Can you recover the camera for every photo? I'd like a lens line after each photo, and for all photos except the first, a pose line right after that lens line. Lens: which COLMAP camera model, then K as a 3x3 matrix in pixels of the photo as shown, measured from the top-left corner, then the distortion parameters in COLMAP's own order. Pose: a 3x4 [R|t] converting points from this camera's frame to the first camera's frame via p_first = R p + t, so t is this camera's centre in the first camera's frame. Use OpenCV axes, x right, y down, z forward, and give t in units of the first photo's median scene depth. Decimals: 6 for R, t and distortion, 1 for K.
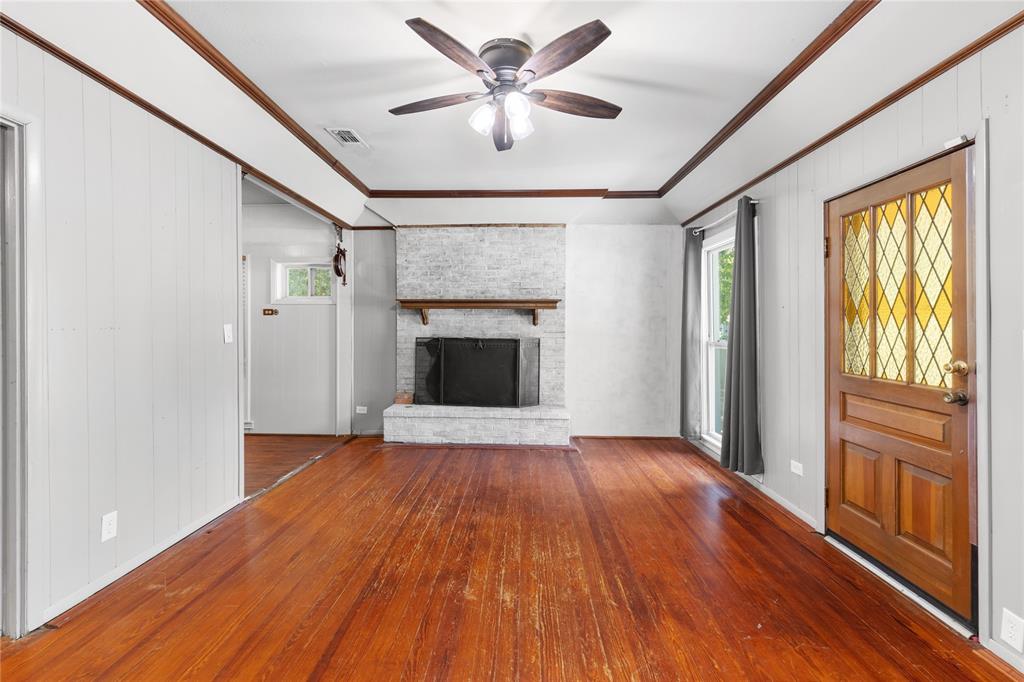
lens RADIAL K [[462.0, 0, 506.5], [0, 462.0, 329.9], [0, 0, 1]] dist [0.004427, -0.000359]
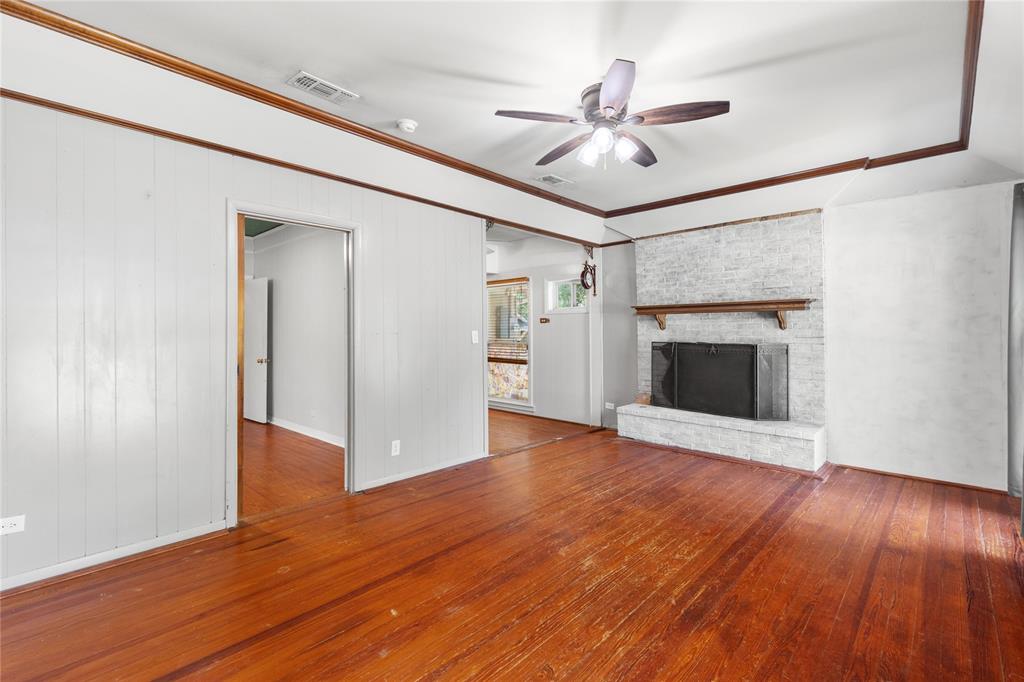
lens RADIAL K [[462.0, 0, 506.5], [0, 462.0, 329.9], [0, 0, 1]] dist [0.004427, -0.000359]
pose [[0.744876, -0.007694, -0.667159, 0.260959], [0.000261, 0.999937, -0.011240, 0.000871], [0.667203, 0.008199, 0.744831, -0.004663]]
